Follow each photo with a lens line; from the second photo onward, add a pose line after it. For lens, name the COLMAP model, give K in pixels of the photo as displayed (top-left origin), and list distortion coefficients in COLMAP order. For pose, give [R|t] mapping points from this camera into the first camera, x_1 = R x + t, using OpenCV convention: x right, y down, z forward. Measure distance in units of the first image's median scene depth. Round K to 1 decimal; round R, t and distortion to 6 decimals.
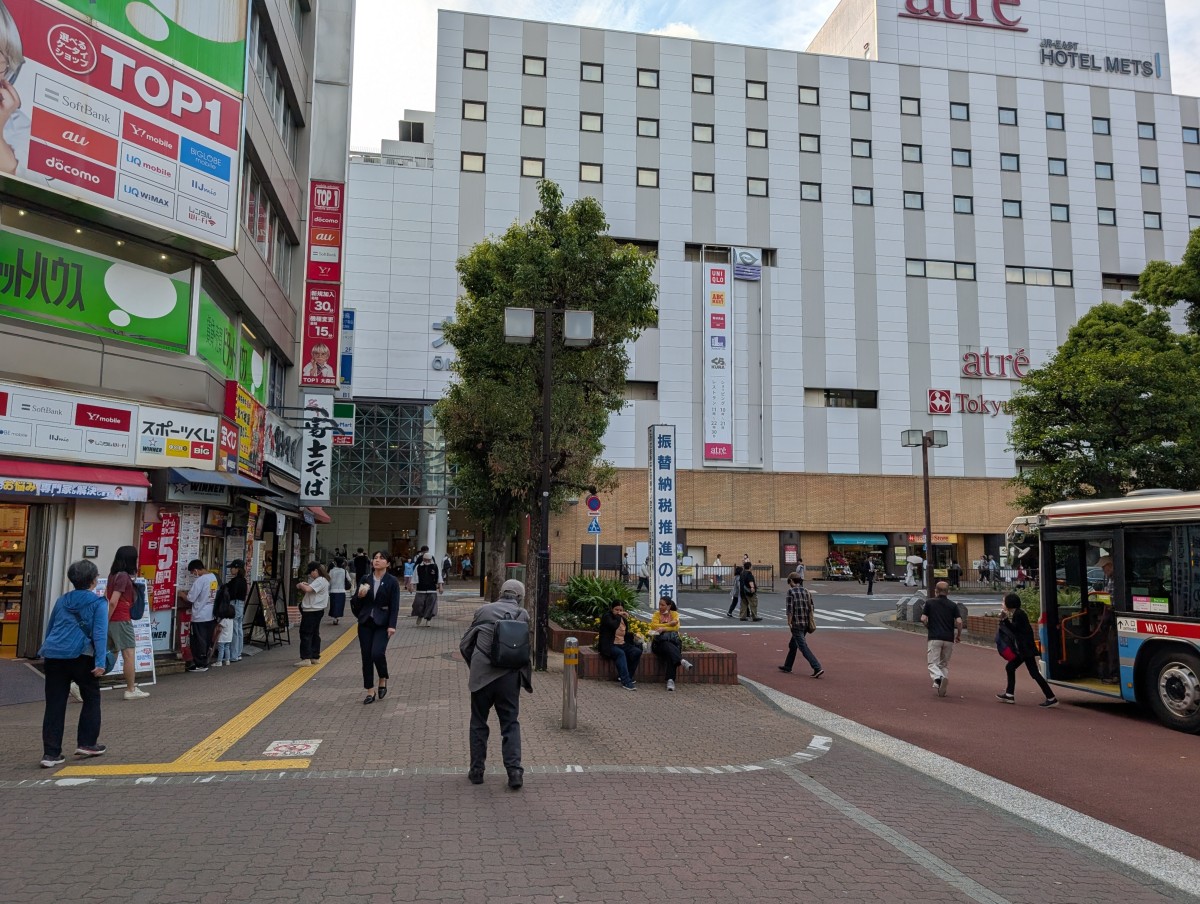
lens RADIAL K [[916.7, 0, 600.0], [0, 916.7, 452.0], [0, 0, 1]] dist [0.096929, -0.075974]
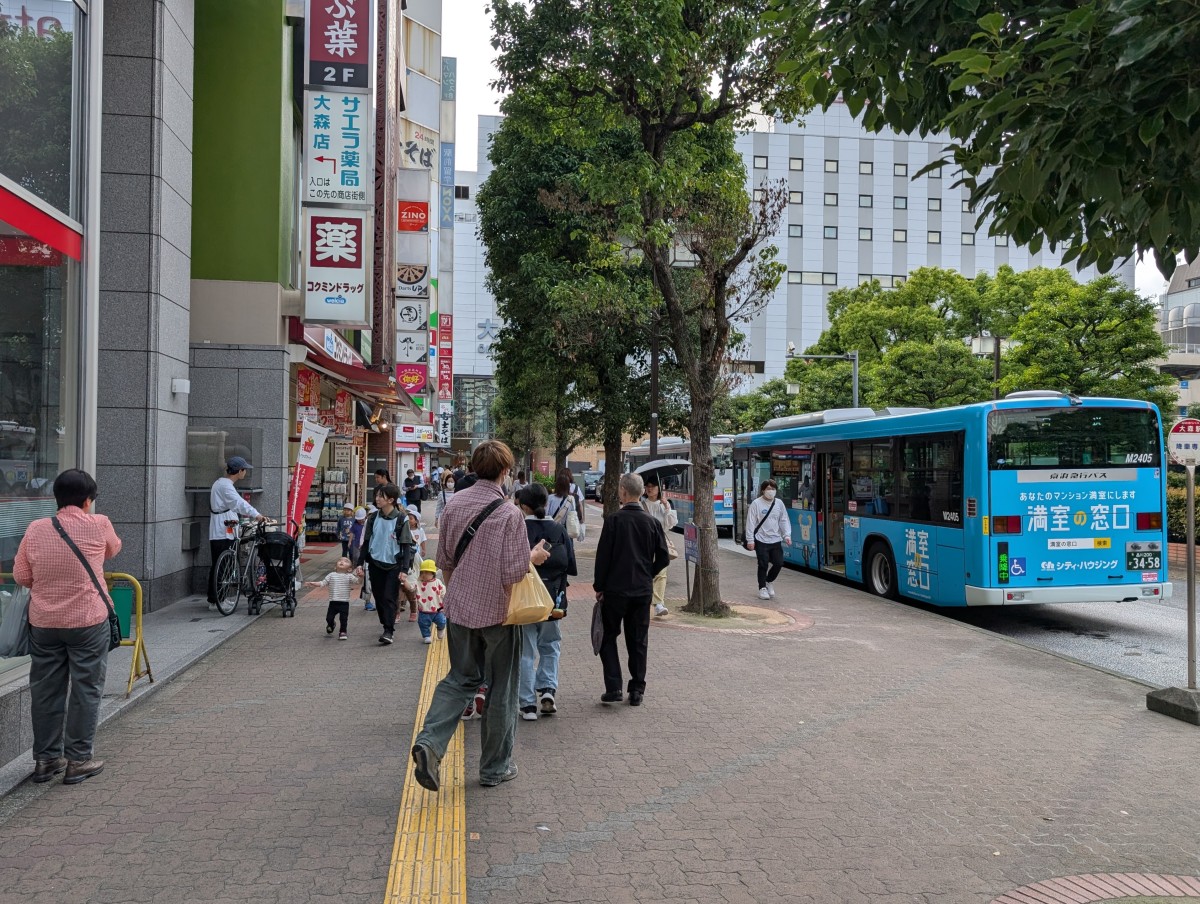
lens RADIAL K [[916.7, 0, 600.0], [0, 916.7, 452.0], [0, 0, 1]] dist [0.096929, -0.075974]
pose [[0.999614, -0.003444, -0.027556, 0.185570], [0.006146, 0.995108, 0.098599, -0.174535], [0.027081, -0.098730, 0.994746, -1.496841]]
